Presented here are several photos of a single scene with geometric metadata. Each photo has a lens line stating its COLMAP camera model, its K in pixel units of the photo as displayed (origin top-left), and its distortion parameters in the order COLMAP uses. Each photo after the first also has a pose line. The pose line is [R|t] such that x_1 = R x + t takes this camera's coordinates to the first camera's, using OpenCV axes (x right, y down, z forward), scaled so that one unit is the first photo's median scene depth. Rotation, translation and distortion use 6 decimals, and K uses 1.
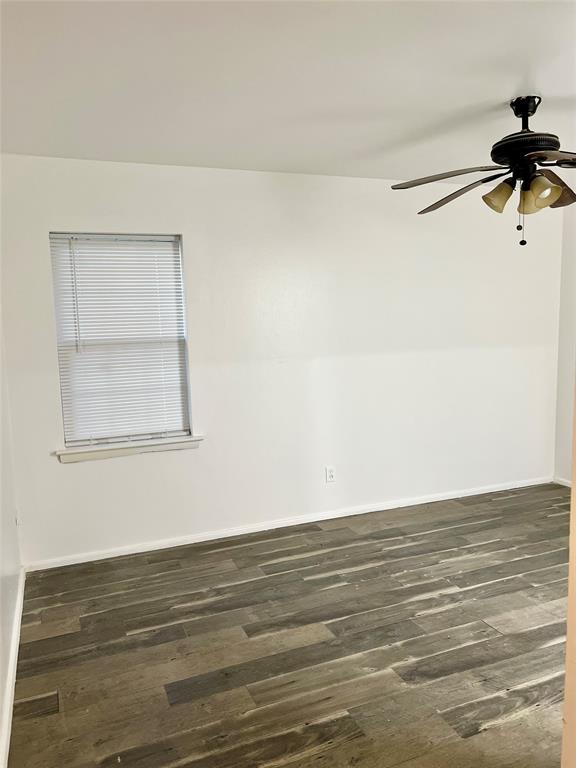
lens RADIAL K [[577.0, 0, 287.7], [0, 577.0, 382.9], [0, 0, 1]] dist [0.049318, -0.055878]
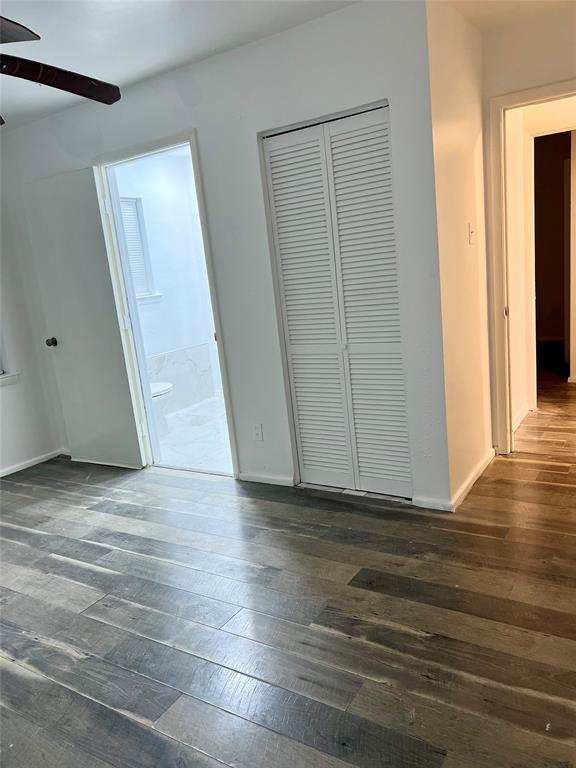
lens RADIAL K [[577.0, 0, 289.7], [0, 577.0, 379.7], [0, 0, 1]] dist [0.049318, -0.055878]
pose [[-0.573058, -0.076436, 0.815943, -0.514285], [0.207530, 0.949652, 0.234715, -0.046156], [-0.792803, 0.303838, -0.528343, 1.143407]]
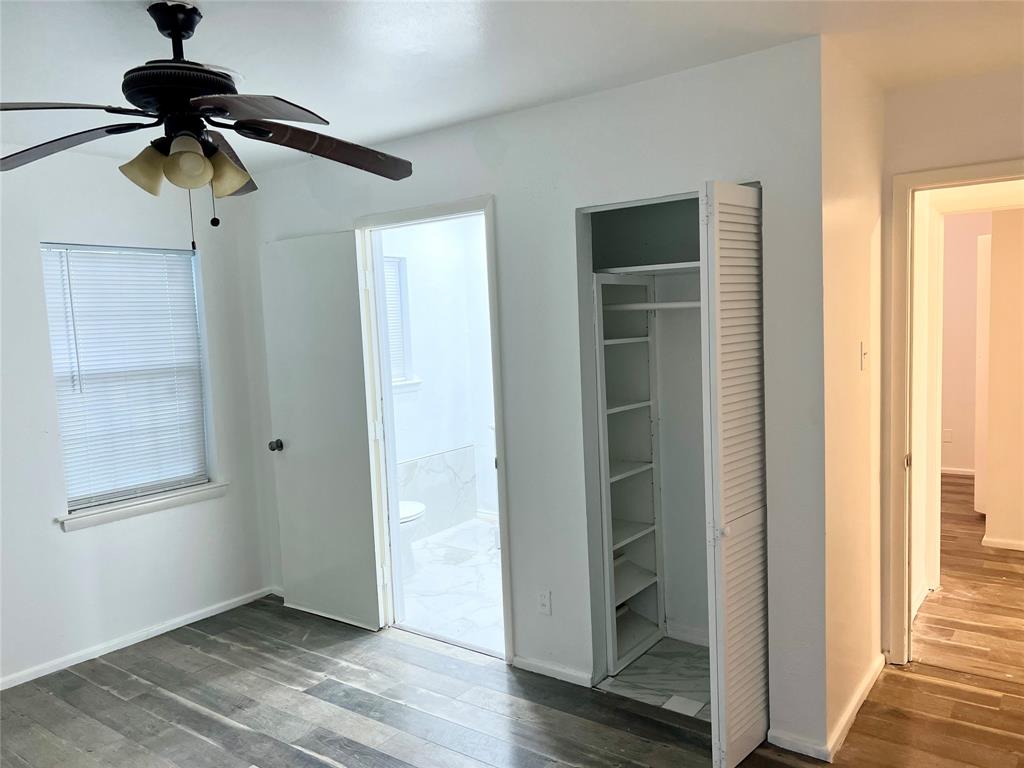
lens RADIAL K [[769.4, 0, 513.4], [0, 769.4, 385.0], [0, 0, 1]] dist [0.049318, -0.055878]
pose [[-0.511782, -0.026948, 0.858693, -0.455374], [0.151853, 0.980933, 0.121289, -0.145574], [-0.845588, 0.192469, -0.497932, 1.145182]]
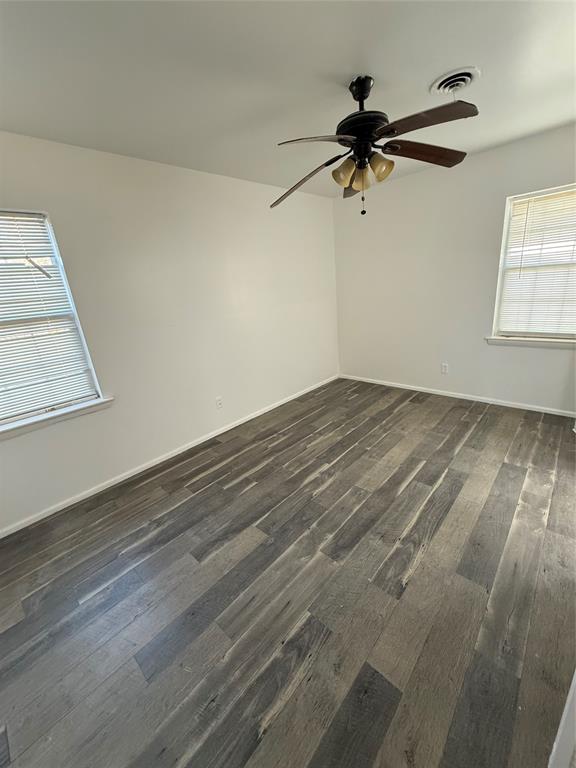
lens RADIAL K [[305.2, 0, 288.9], [0, 305.2, 381.1], [0, 0, 1]] dist [-0.001637, 0.001164]
pose [[0.906495, -0.179983, 0.381933, -0.072927], [0.114276, 0.975416, 0.188429, -0.022393], [-0.406458, -0.127164, 0.904777, 0.407501]]
